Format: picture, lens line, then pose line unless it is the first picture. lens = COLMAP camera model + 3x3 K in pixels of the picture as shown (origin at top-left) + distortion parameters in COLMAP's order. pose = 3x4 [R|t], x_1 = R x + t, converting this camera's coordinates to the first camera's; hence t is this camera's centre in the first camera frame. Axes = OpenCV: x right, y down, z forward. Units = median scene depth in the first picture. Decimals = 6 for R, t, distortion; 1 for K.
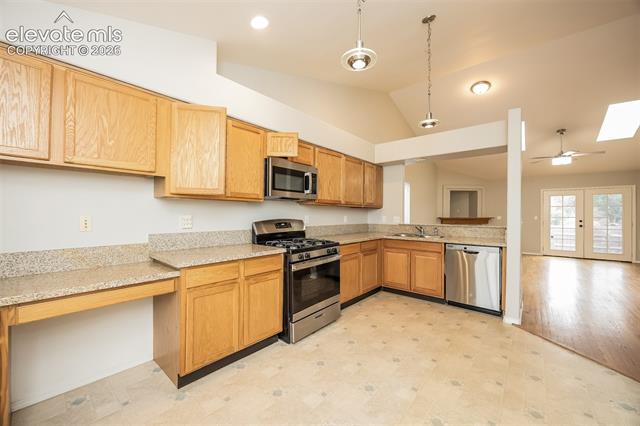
lens RADIAL K [[249.7, 0, 322.0], [0, 249.7, 215.1], [0, 0, 1]] dist [0.001280, 0.000056]
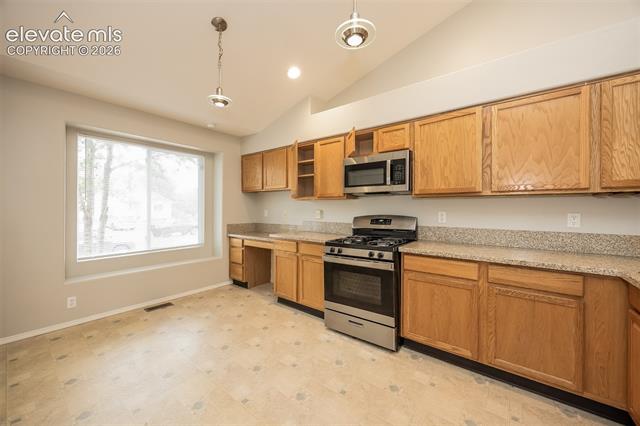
lens RADIAL K [[249.7, 0, 325.5], [0, 249.7, 209.1], [0, 0, 1]] dist [0.001280, 0.000056]
pose [[0.044421, -0.003135, -0.999008, 0.667210], [-0.006653, 0.999972, -0.003434, -0.001020], [0.998991, 0.006799, 0.044399, 0.641752]]
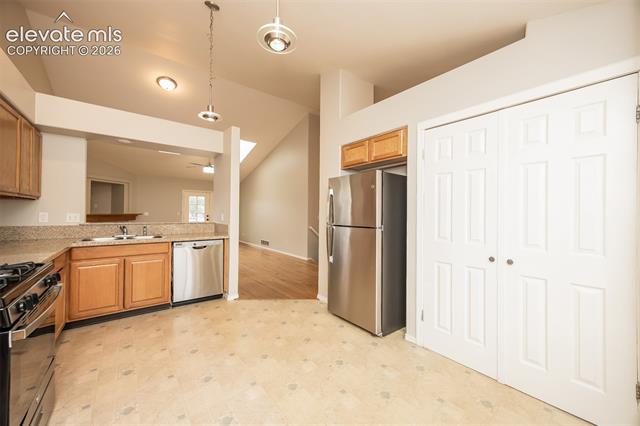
lens RADIAL K [[249.7, 0, 317.2], [0, 249.7, 212.0], [0, 0, 1]] dist [0.001280, 0.000056]
pose [[0.196201, -0.001988, 0.980562, -0.294510], [-0.002316, 0.999994, 0.002491, -0.001516], [-0.980561, -0.002760, 0.196196, 0.282700]]
